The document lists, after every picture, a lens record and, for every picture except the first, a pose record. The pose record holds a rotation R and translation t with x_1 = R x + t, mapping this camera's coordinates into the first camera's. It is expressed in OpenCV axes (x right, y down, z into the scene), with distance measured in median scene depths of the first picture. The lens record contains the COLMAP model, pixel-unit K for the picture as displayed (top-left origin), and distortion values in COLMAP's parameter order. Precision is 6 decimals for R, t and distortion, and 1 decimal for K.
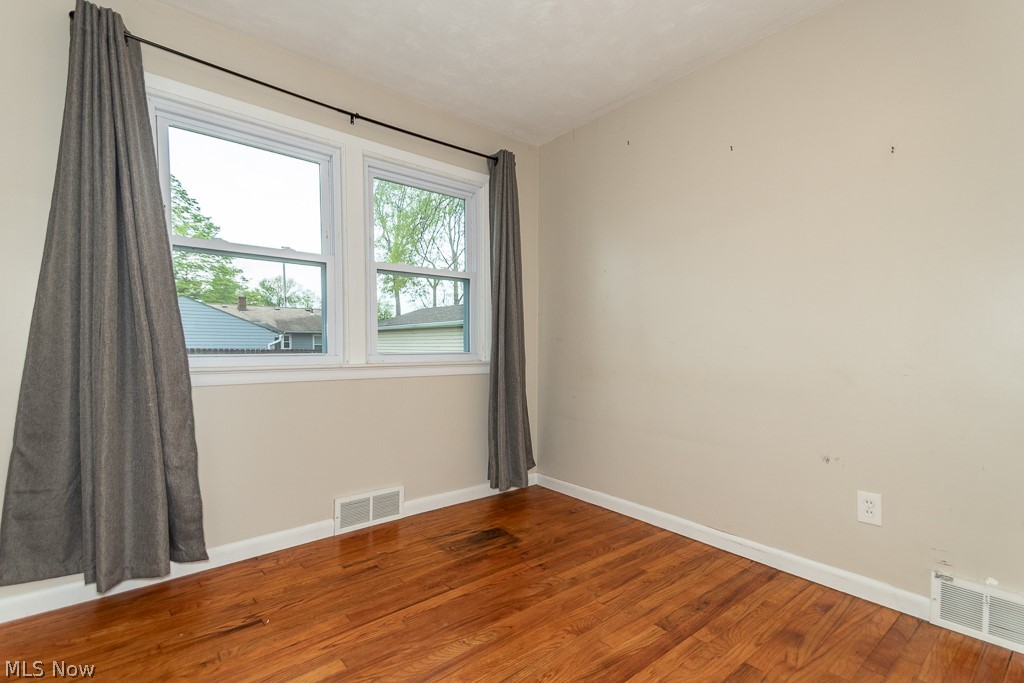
lens RADIAL K [[468.9, 0, 510.9], [0, 468.9, 354.5], [0, 0, 1]] dist [0.084779, -0.037889]
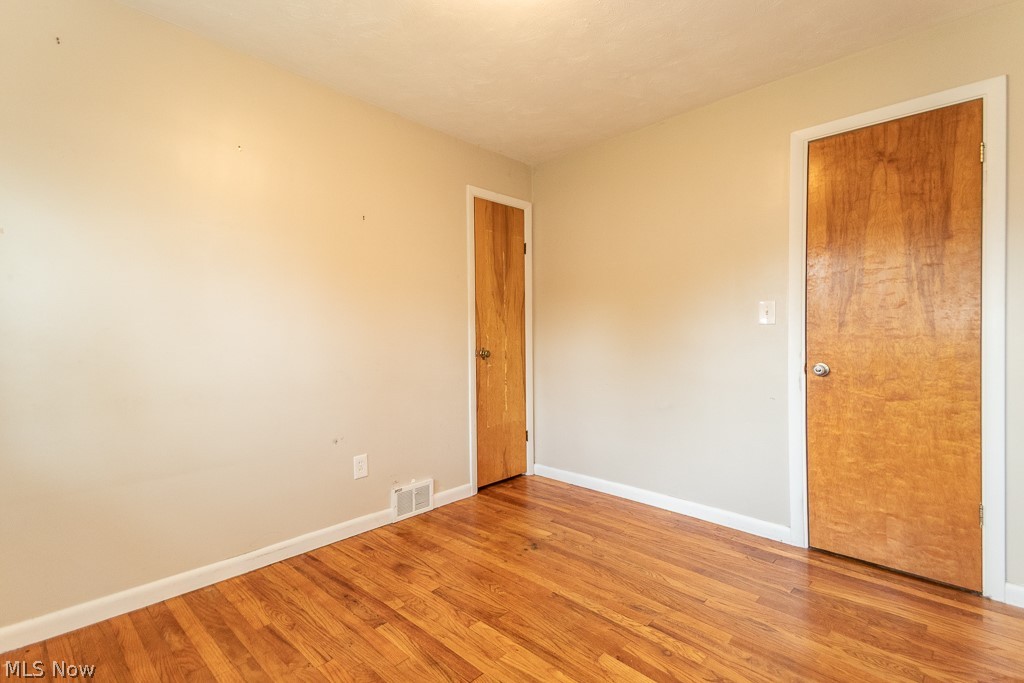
lens RADIAL K [[471.4, 0, 509.9], [0, 471.4, 339.4], [0, 0, 1]] dist [0.071664, -0.029484]
pose [[-0.117823, -0.012166, 0.992960, -0.628625], [0.016936, 0.999755, 0.014258, -0.058871], [-0.992890, 0.018497, -0.117588, 0.679141]]
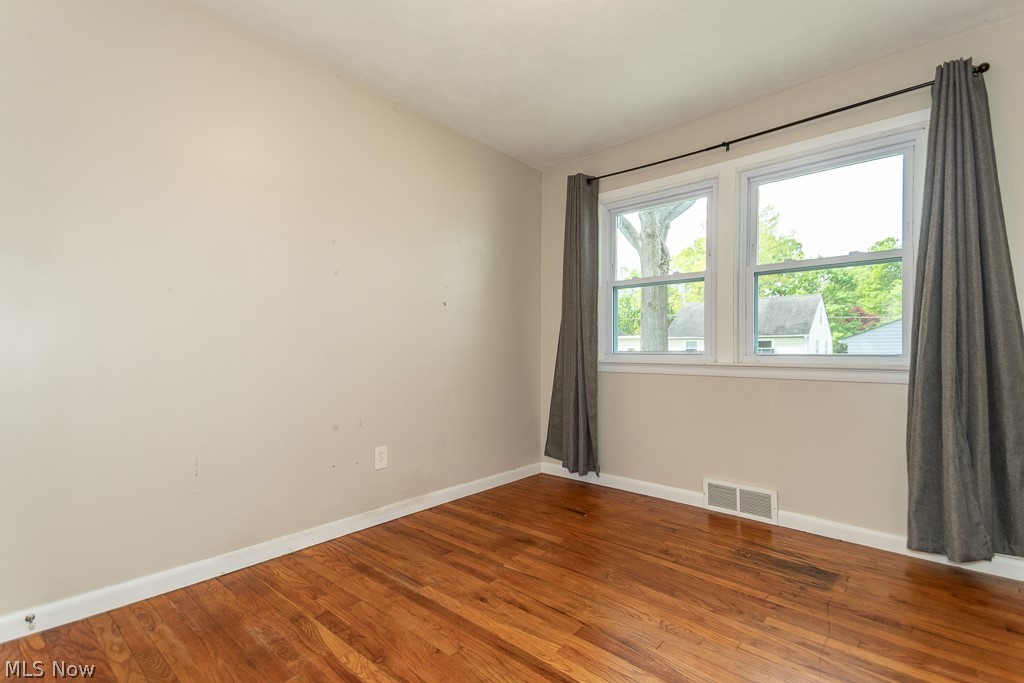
lens RADIAL K [[471.4, 0, 509.9], [0, 471.4, 339.4], [0, 0, 1]] dist [0.071664, -0.029484]
pose [[0.155920, -0.029117, -0.987340, 0.877118], [-0.016298, 0.999354, -0.032045, 0.012209], [0.987635, 0.021088, 0.155345, 0.408637]]
